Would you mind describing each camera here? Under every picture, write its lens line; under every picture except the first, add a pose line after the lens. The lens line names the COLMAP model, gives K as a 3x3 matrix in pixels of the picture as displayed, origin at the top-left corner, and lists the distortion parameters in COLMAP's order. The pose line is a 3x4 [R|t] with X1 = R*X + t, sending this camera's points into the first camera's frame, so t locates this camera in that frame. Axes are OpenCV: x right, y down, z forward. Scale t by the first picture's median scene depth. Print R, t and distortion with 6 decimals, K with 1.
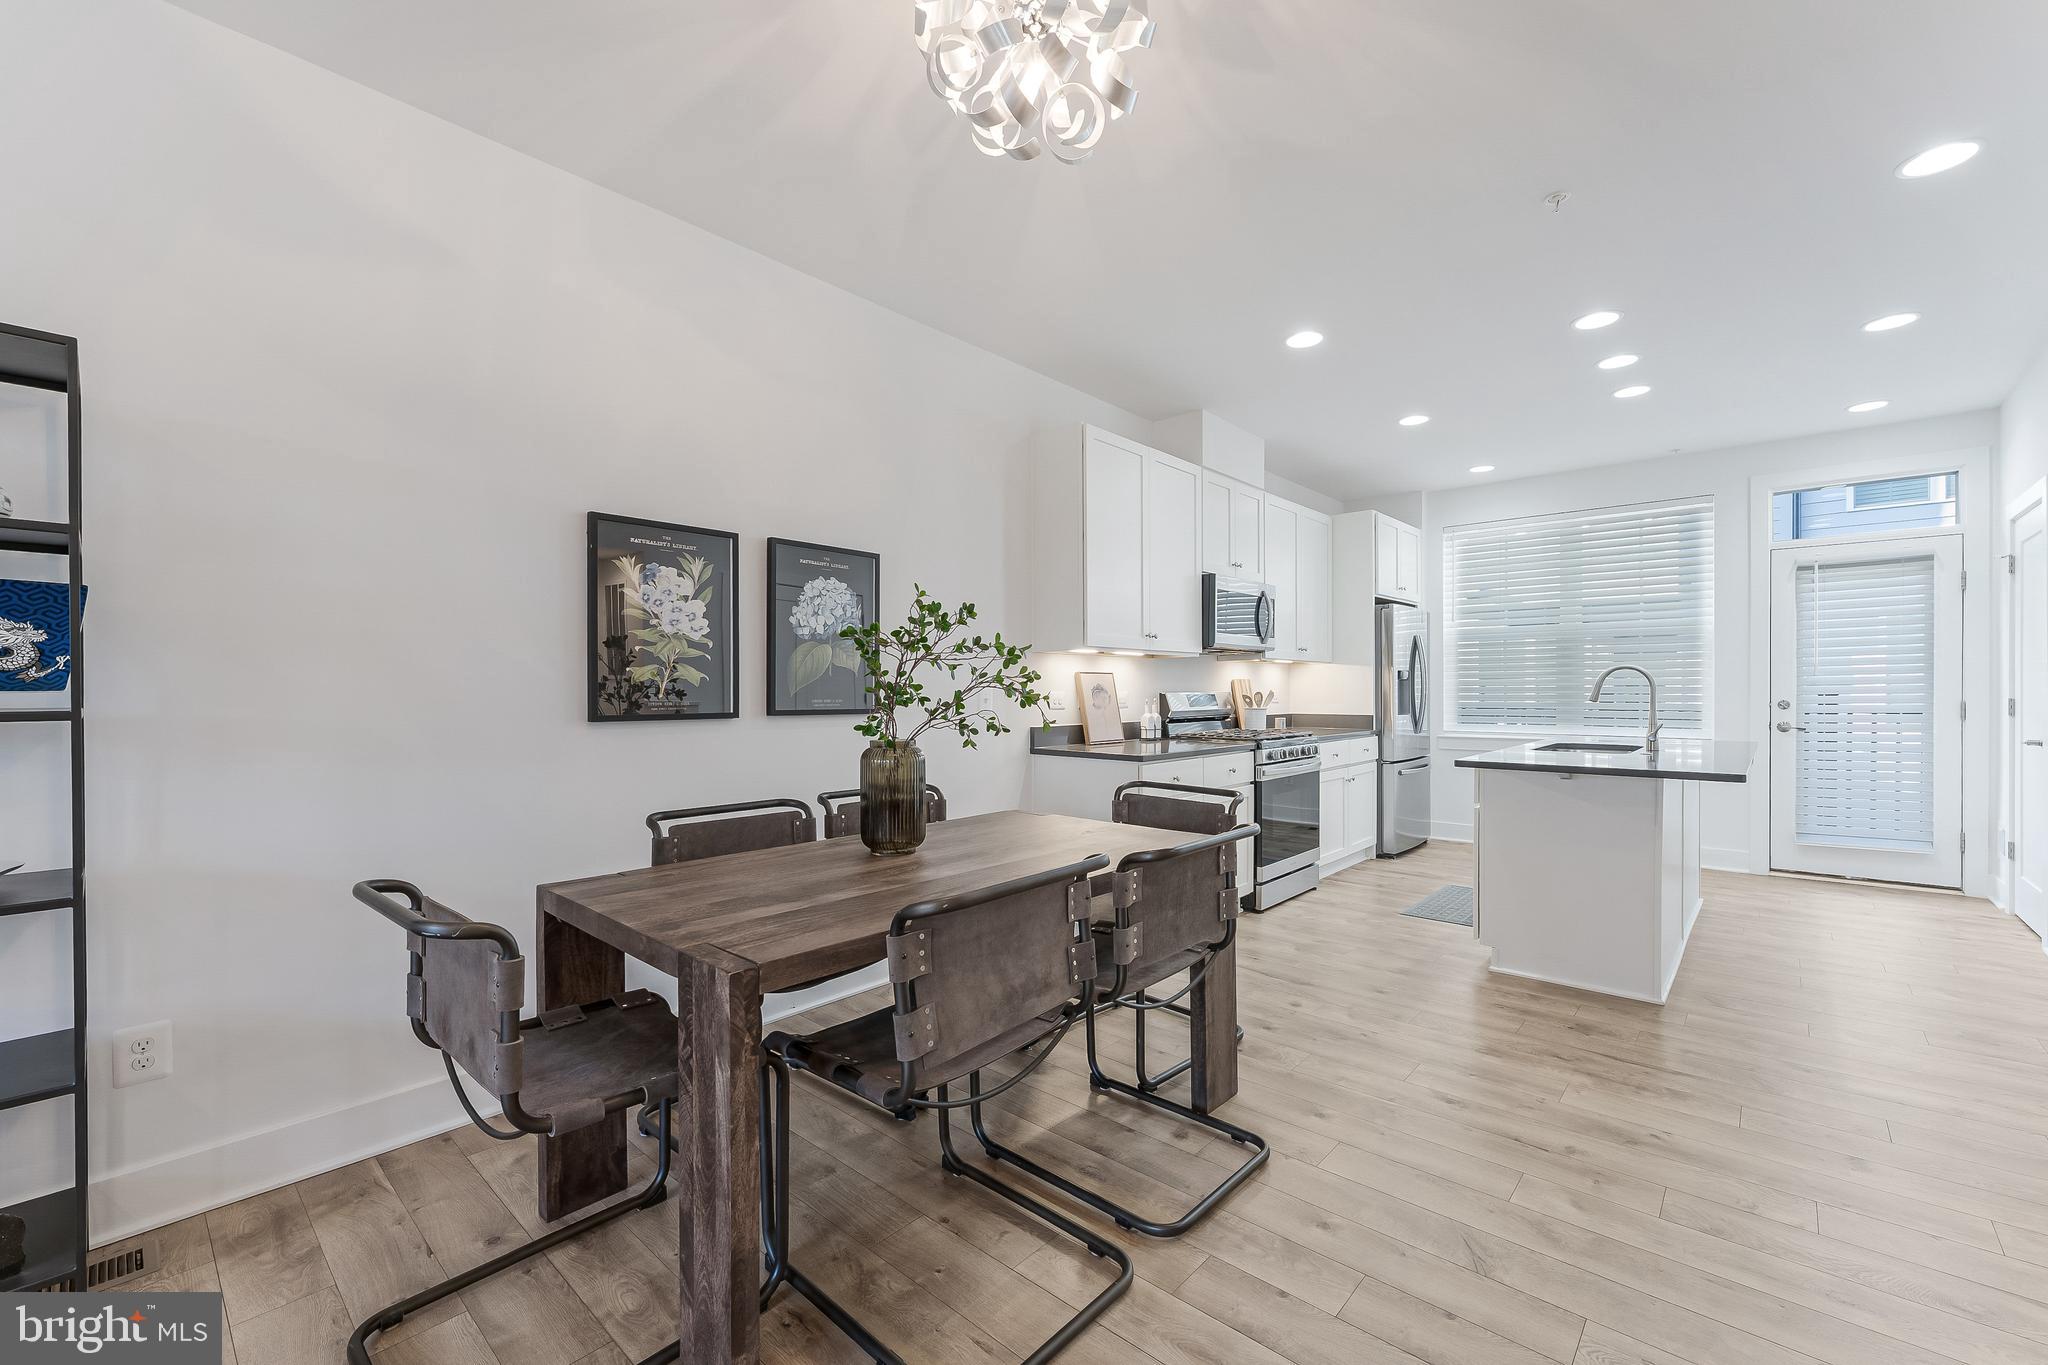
lens RADIAL K [[833.1, 0, 1022.3], [0, 833.1, 695.3], [0, 0, 1]] dist [0.003539, -0.000560]
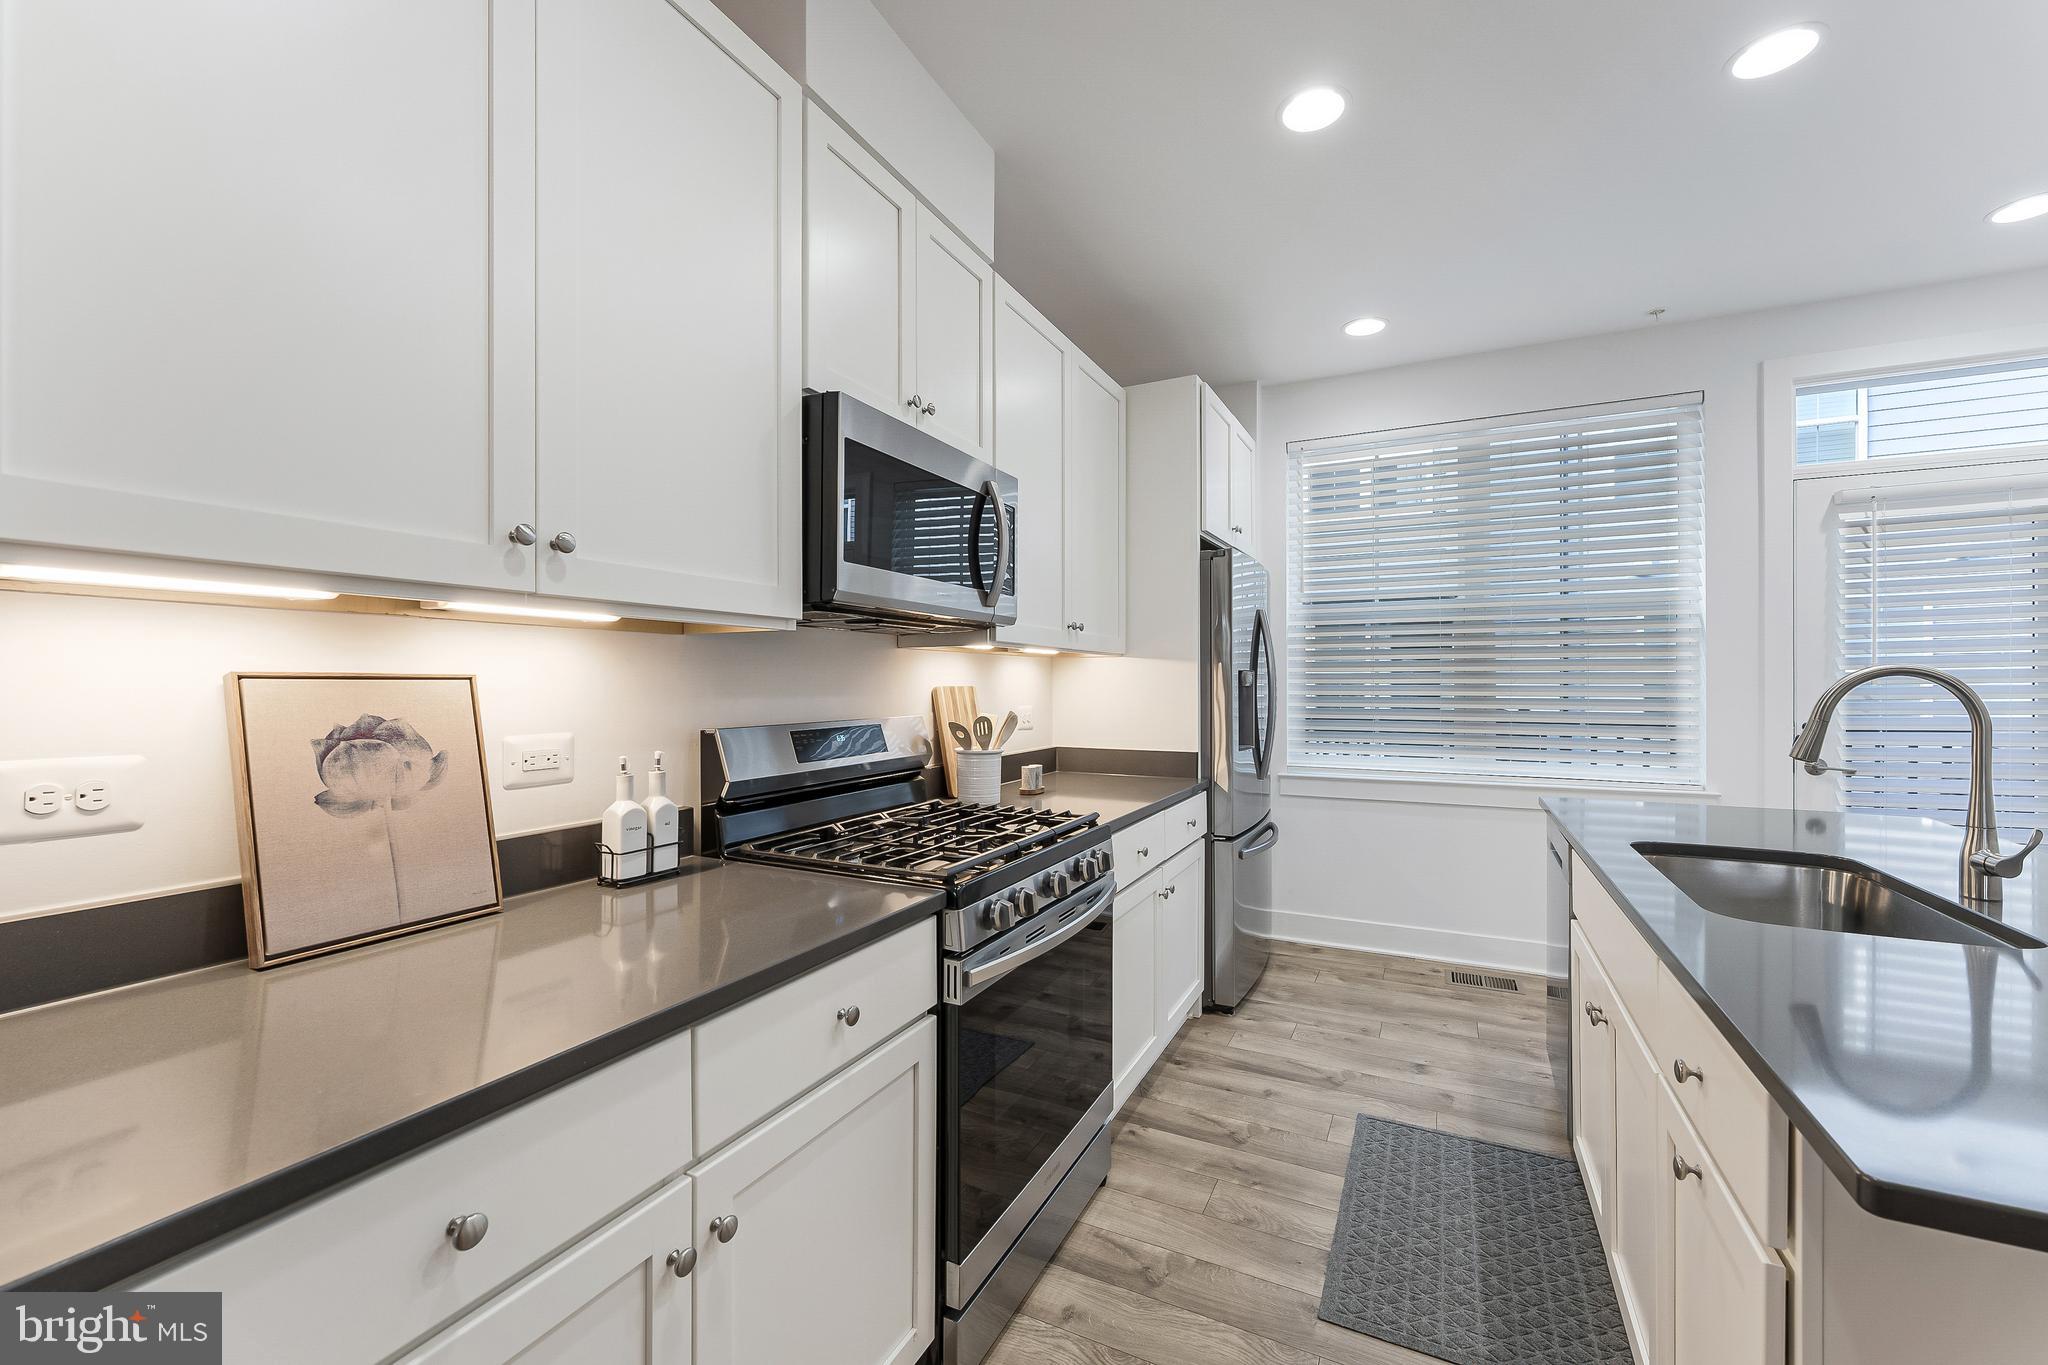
lens RADIAL K [[833.1, 0, 1033.8], [0, 833.1, 678.4], [0, 0, 1]] dist [0.003539, -0.000560]
pose [[0.961226, 0.004093, 0.275732, 0.204348], [-0.001211, 0.999943, -0.010623, -0.021647], [-0.275759, 0.009878, 0.961176, 0.614579]]
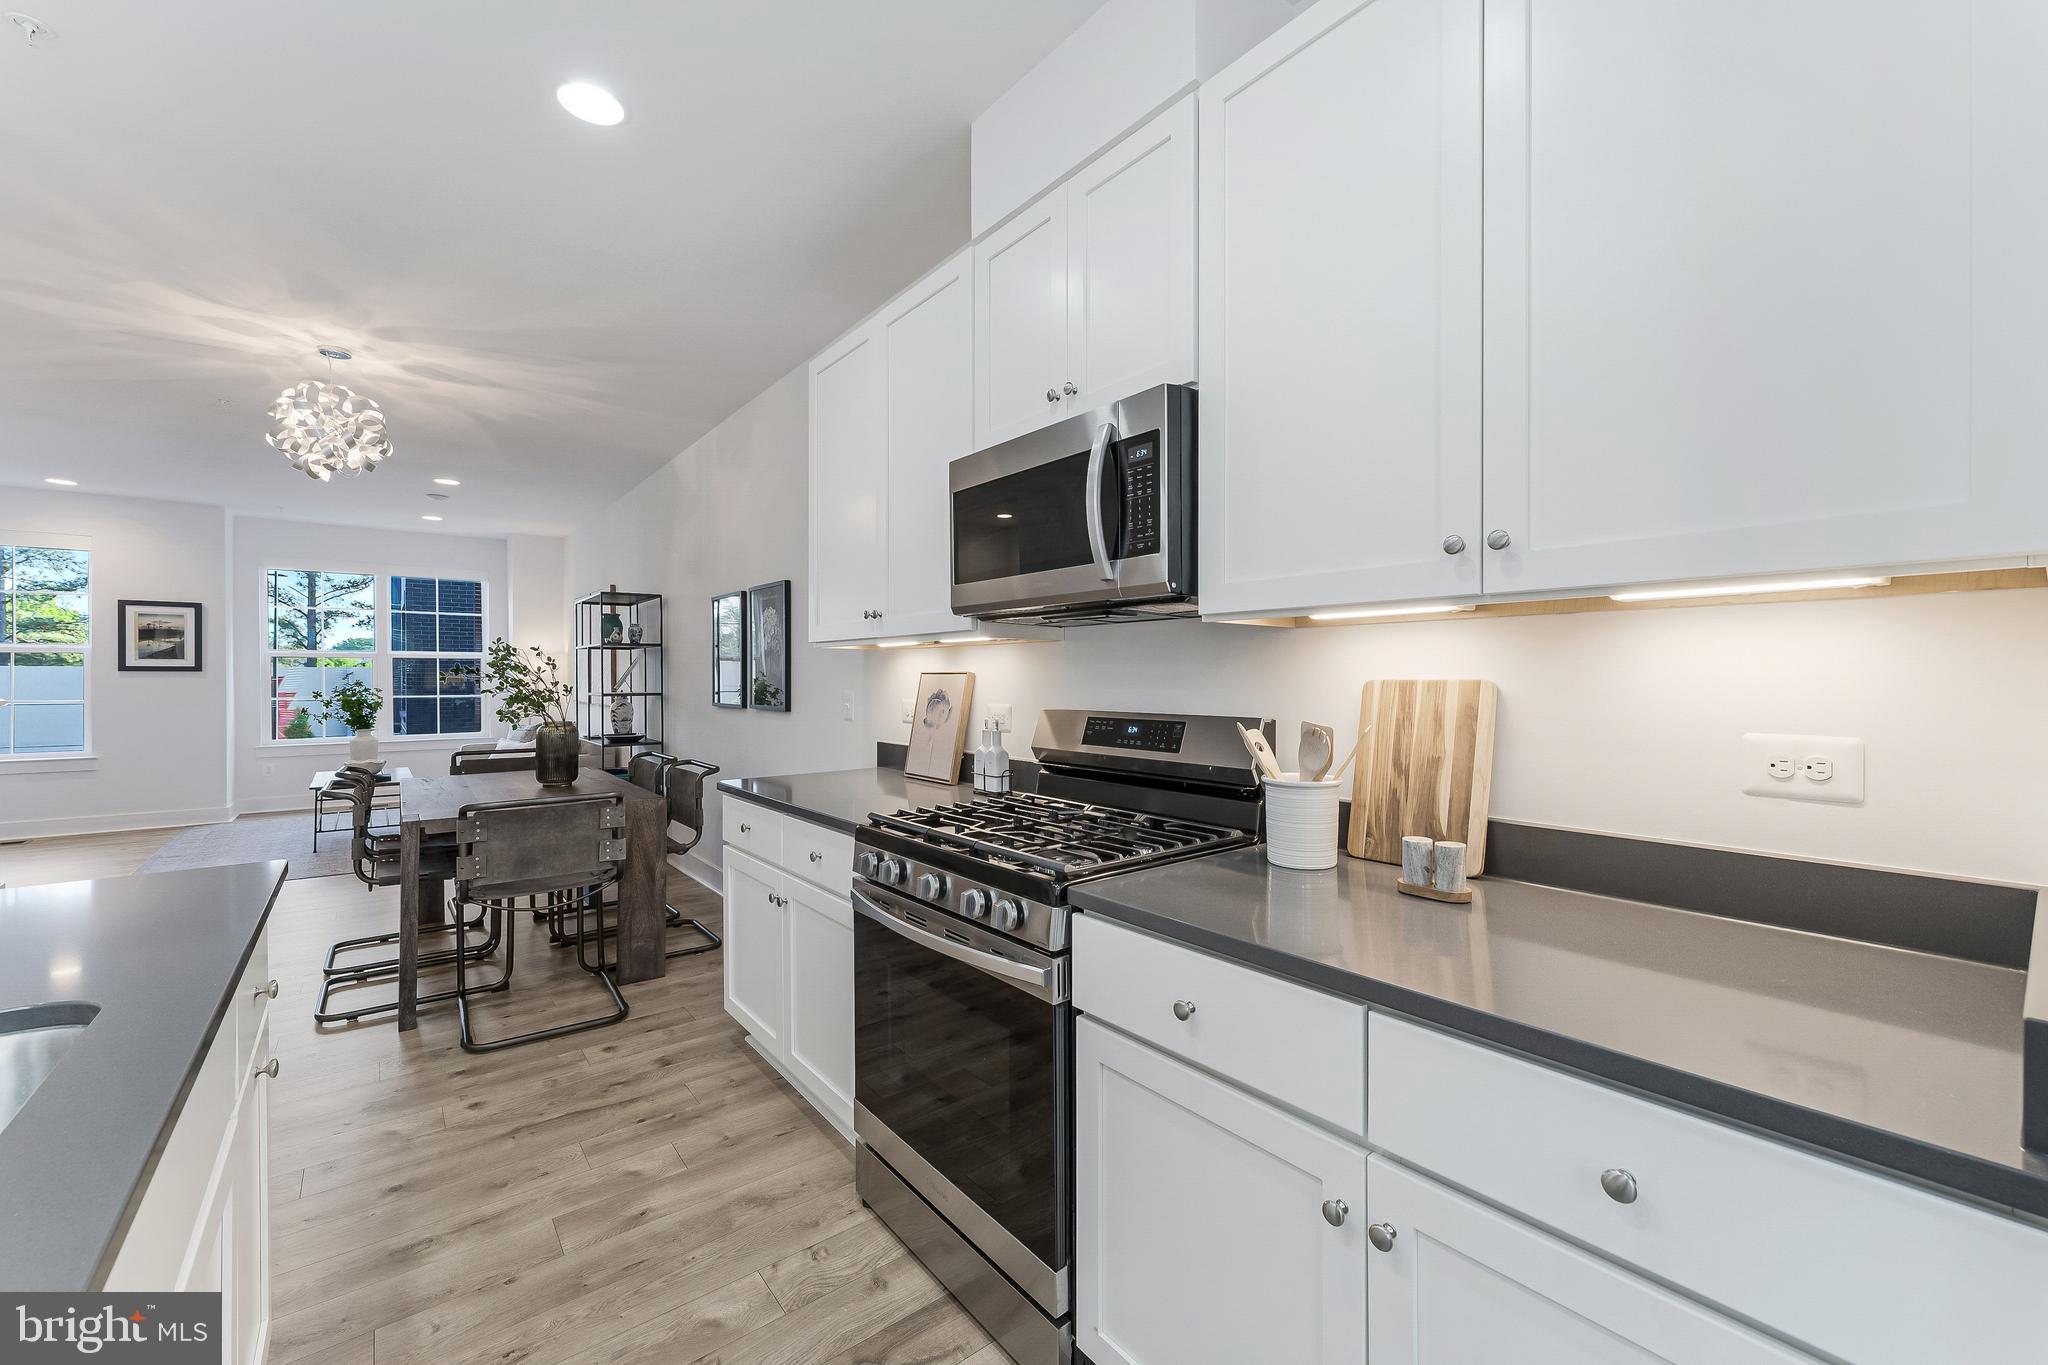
lens RADIAL K [[833.1, 0, 1032.0], [0, 833.1, 677.8], [0, 0, 1]] dist [0.003539, -0.000560]
pose [[-0.166263, 0.006549, -0.986060, 0.659903], [-0.003984, 0.999965, 0.007313, -0.025813], [0.986073, 0.005144, -0.166231, 1.072287]]
